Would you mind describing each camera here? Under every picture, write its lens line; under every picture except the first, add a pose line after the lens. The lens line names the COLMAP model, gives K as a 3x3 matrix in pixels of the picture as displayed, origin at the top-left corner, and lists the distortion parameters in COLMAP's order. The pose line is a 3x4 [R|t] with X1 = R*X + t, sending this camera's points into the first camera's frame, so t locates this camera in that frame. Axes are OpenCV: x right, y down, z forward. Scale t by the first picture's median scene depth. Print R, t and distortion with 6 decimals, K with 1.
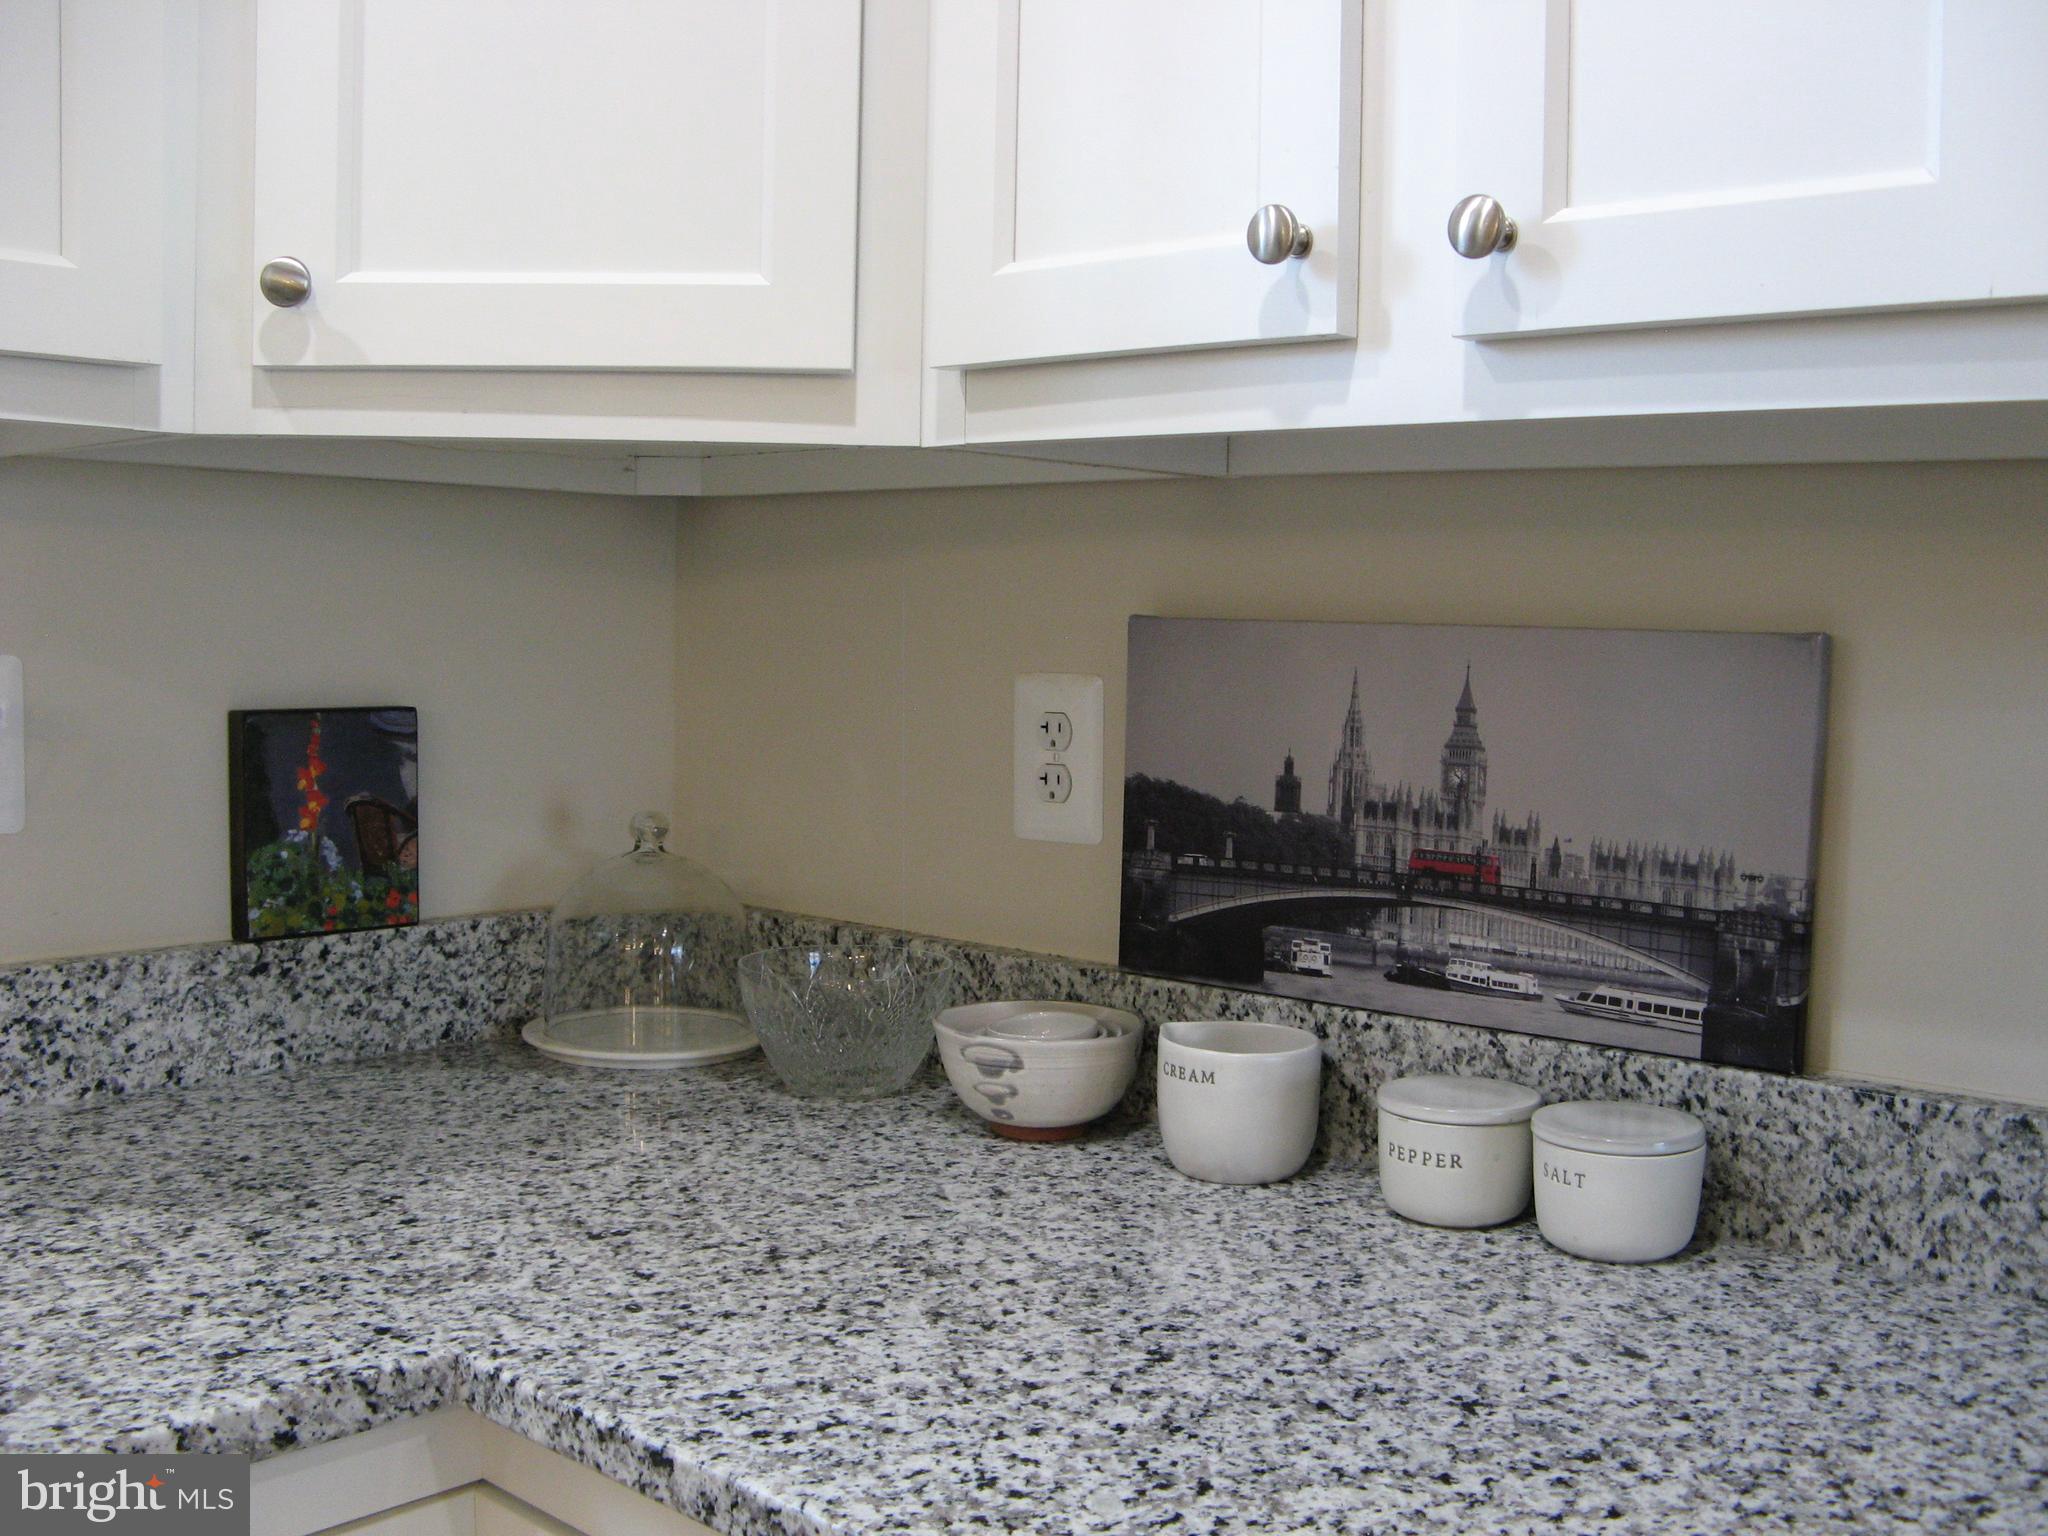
lens RADIAL K [[2104.7, 0, 1032.2], [0, 2104.7, 780.6], [0, 0, 1]] dist [-0.199247, 0.216111]
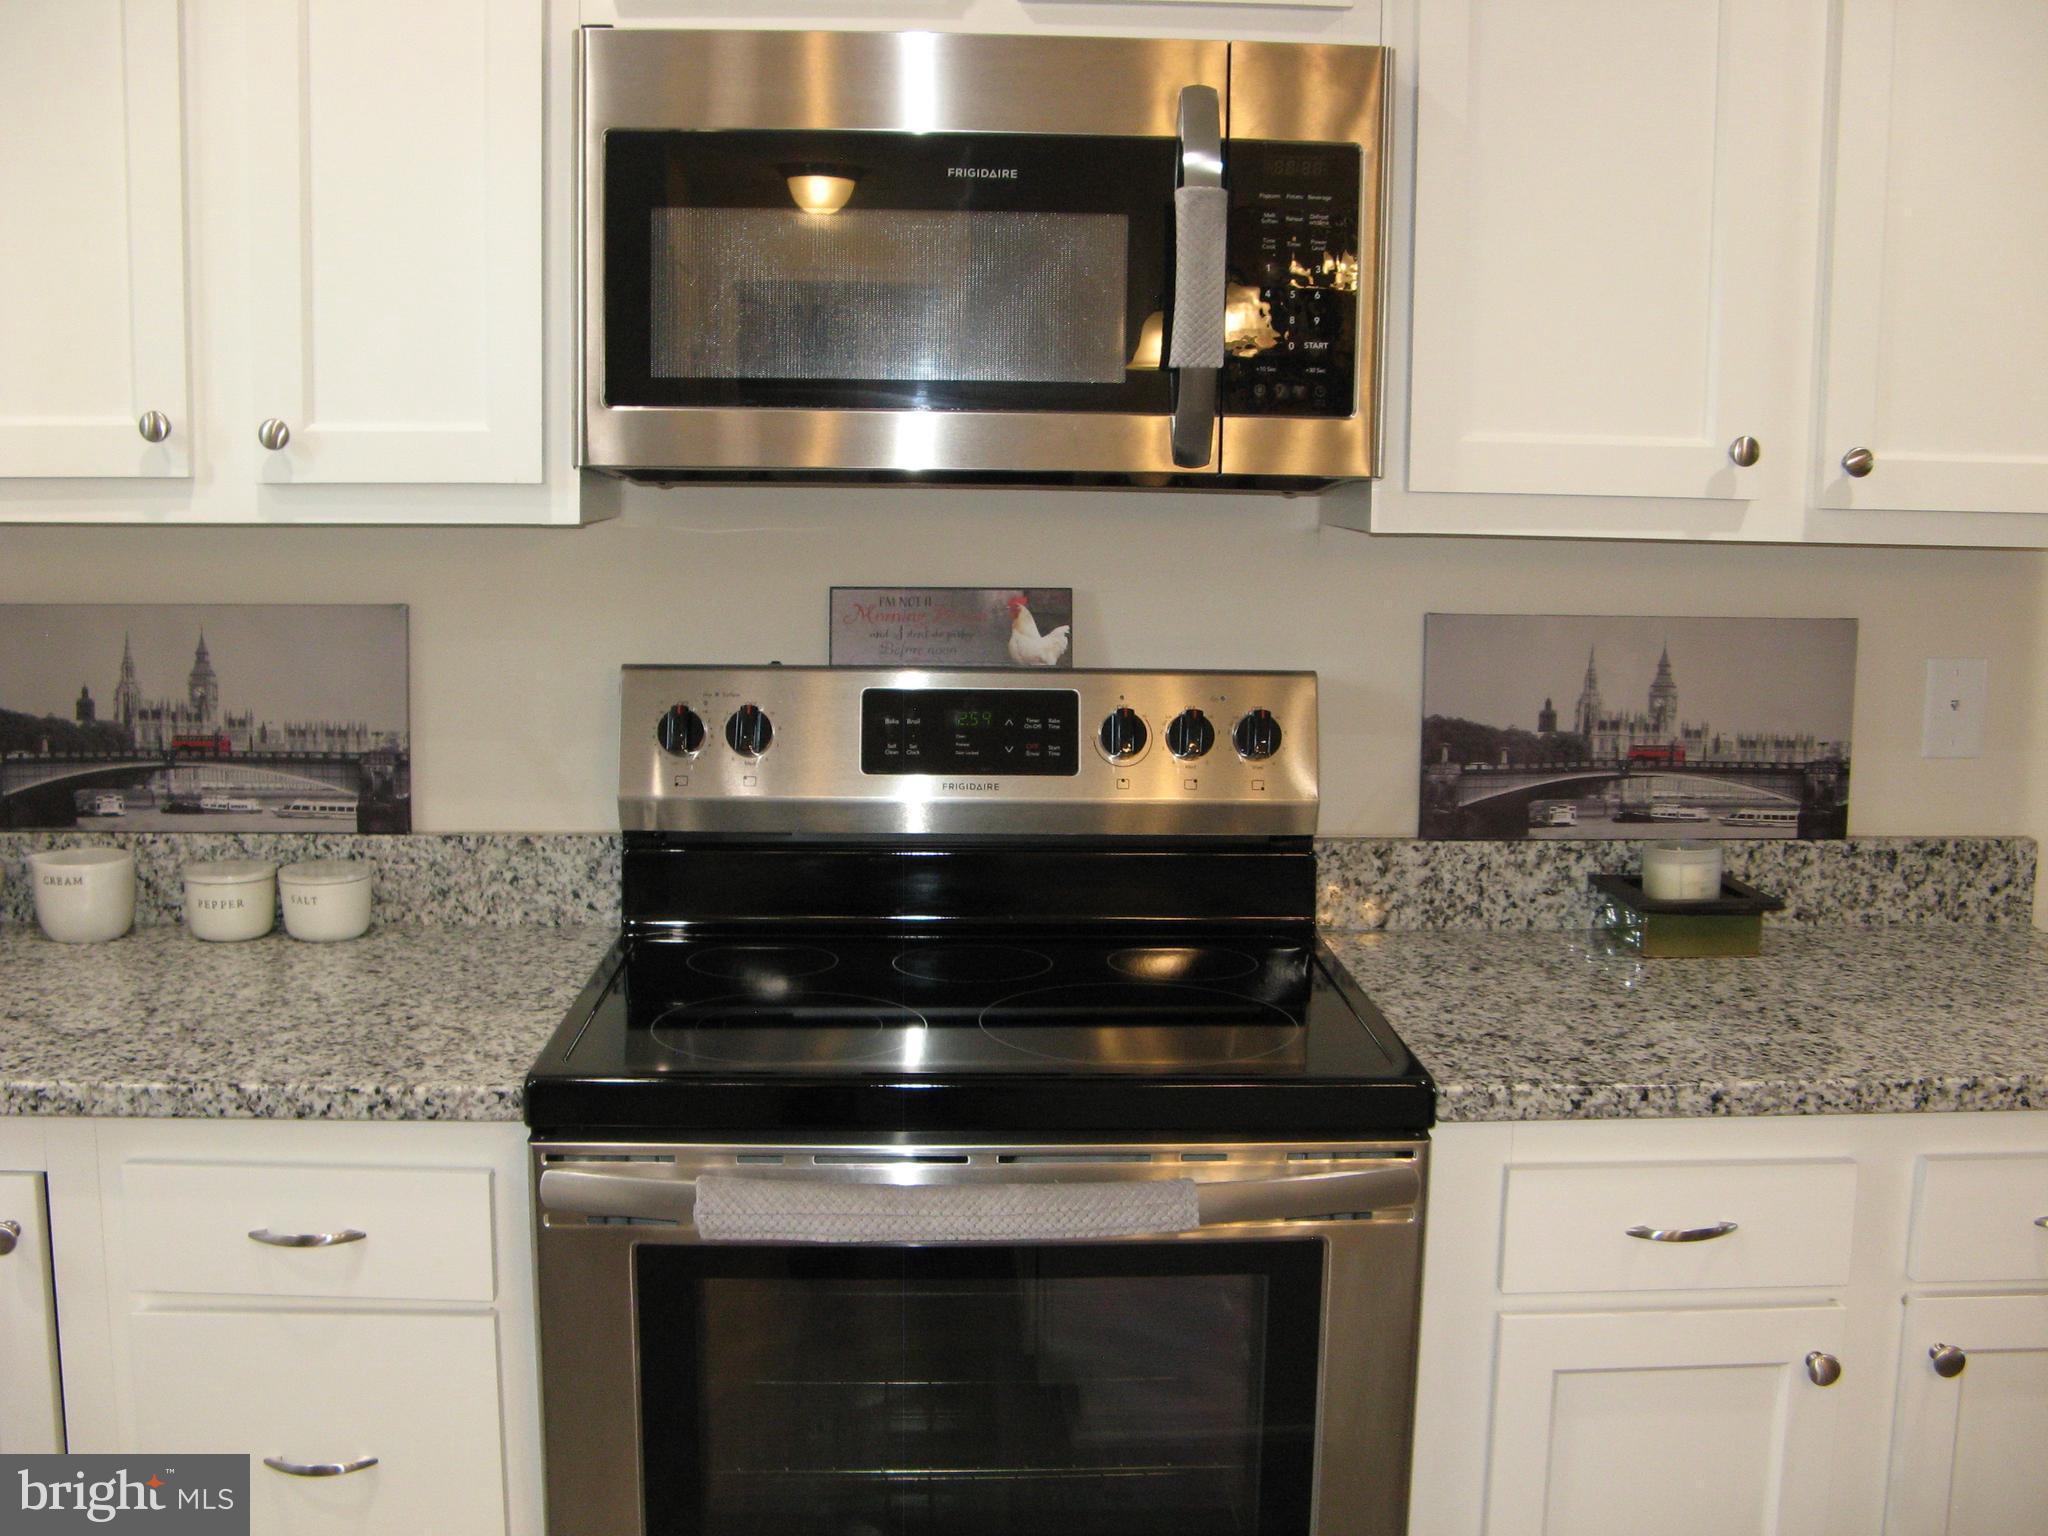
lens RADIAL K [[2104.7, 0, 1032.2], [0, 2104.7, 780.6], [0, 0, 1]] dist [-0.199247, 0.216111]
pose [[0.708088, -0.111154, 0.697321, -0.505540], [0.053946, 0.993162, 0.103533, -0.067821], [-0.704060, -0.035693, 0.709243, -0.707776]]
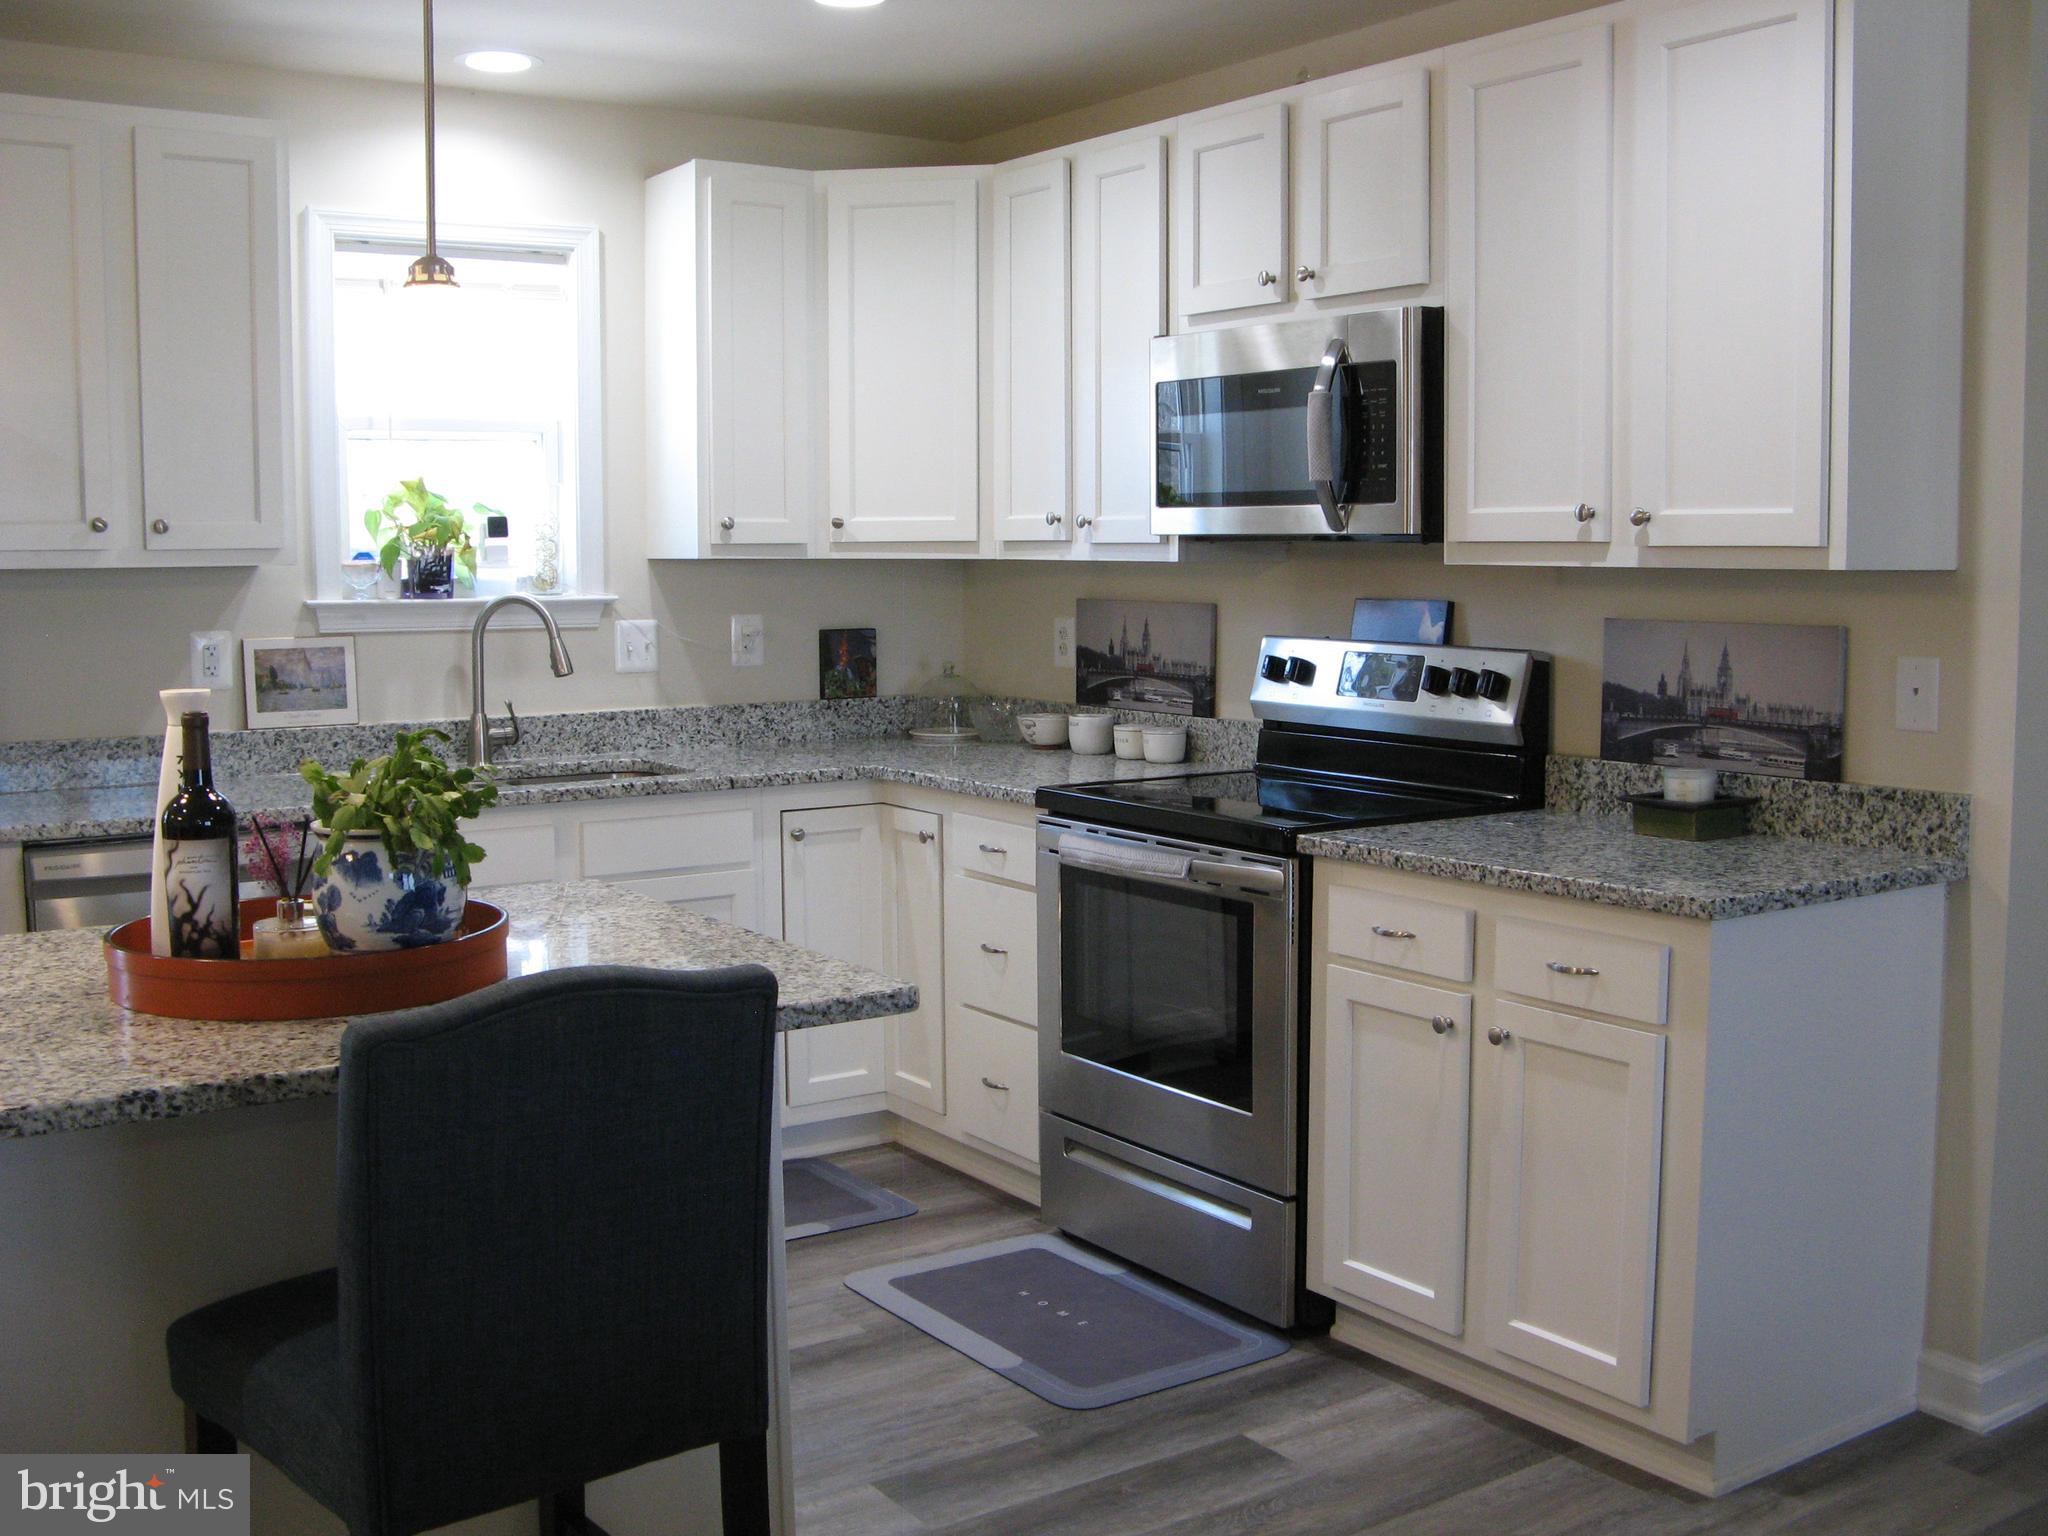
lens RADIAL K [[2105.9, 0, 1034.6], [0, 2105.9, 759.6], [0, 0, 1]] dist [-0.188442, 0.211682]
pose [[0.972344, 0.002571, -0.233539, 0.878068], [0.002551, 0.999763, 0.021624, 0.122064], [0.233539, -0.021622, 0.972107, -2.638056]]
